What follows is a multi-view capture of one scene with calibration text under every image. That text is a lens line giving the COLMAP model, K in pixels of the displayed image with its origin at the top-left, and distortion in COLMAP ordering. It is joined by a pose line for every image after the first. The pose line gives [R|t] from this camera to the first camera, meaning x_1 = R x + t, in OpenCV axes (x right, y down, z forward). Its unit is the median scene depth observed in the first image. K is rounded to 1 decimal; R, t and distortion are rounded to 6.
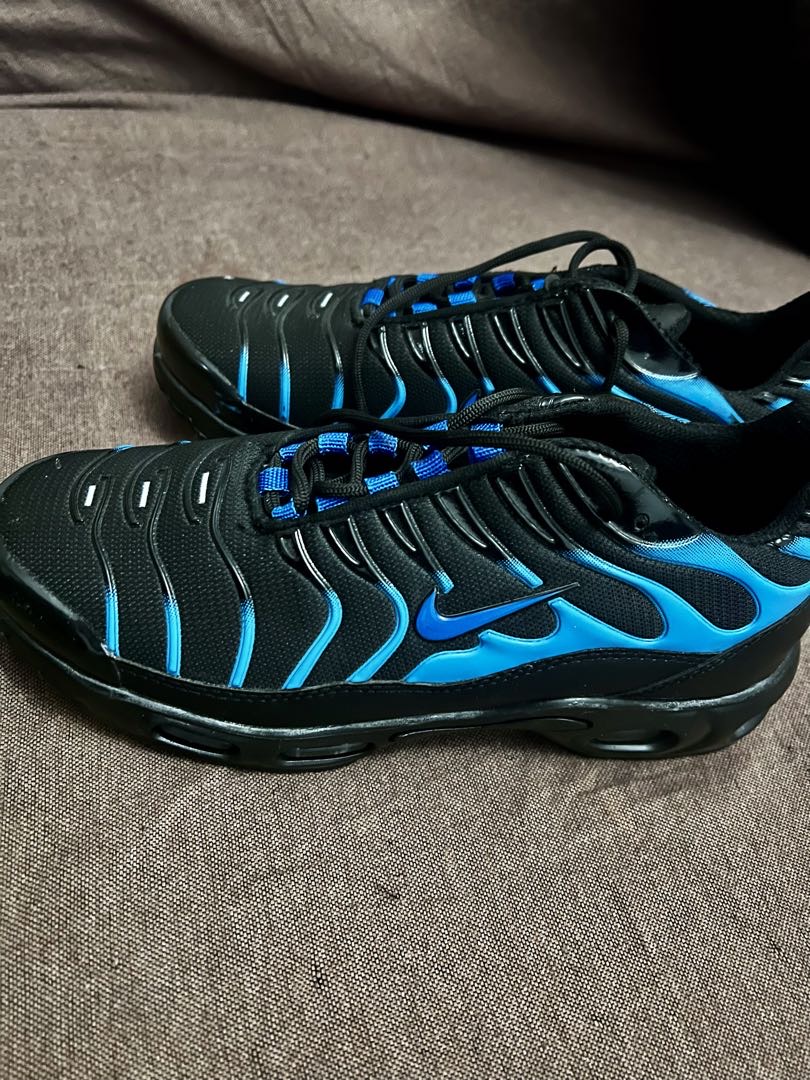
lens RADIAL K [[823.4, 0, 405.0], [0, 823.4, 540.0], [0, 0, 1]] dist [-0.001830, -0.001495]
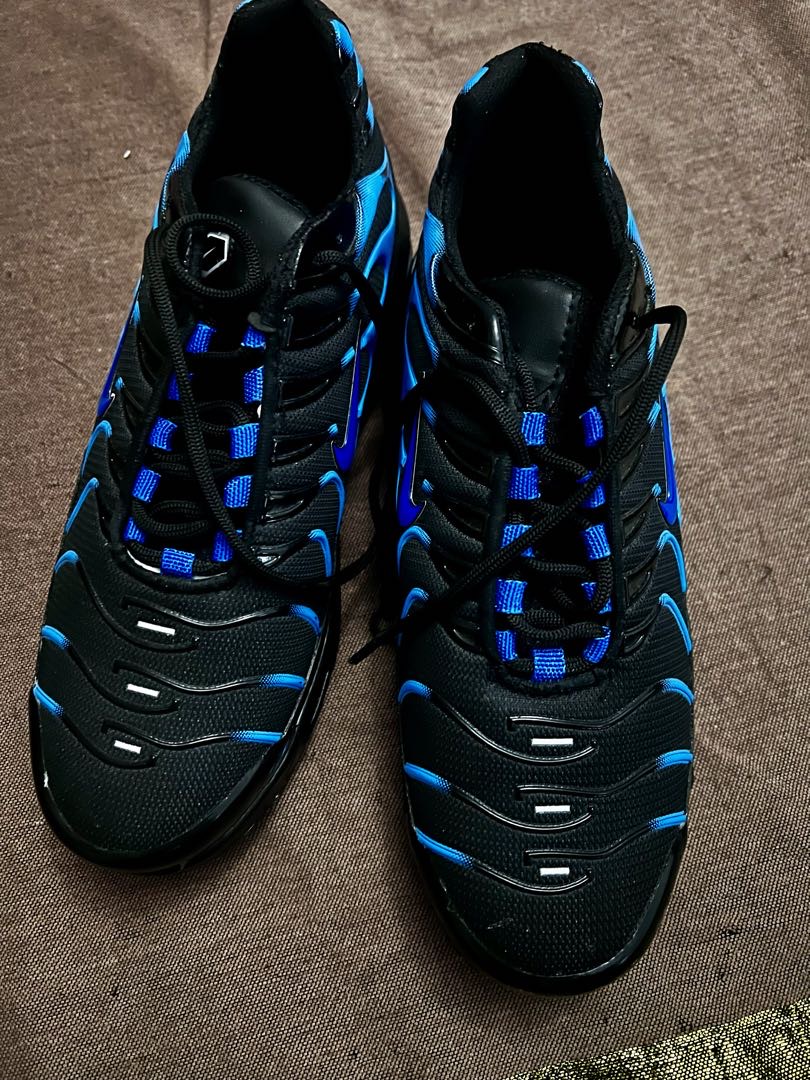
lens RADIAL K [[823.4, 0, 405.0], [0, 823.4, 540.0], [0, 0, 1]] dist [-0.001830, -0.001495]
pose [[0.019510, -0.989501, 0.143203, -0.156005], [0.753678, 0.108670, 0.648198, -0.788293], [-0.656955, 0.095283, 0.747885, 0.399008]]
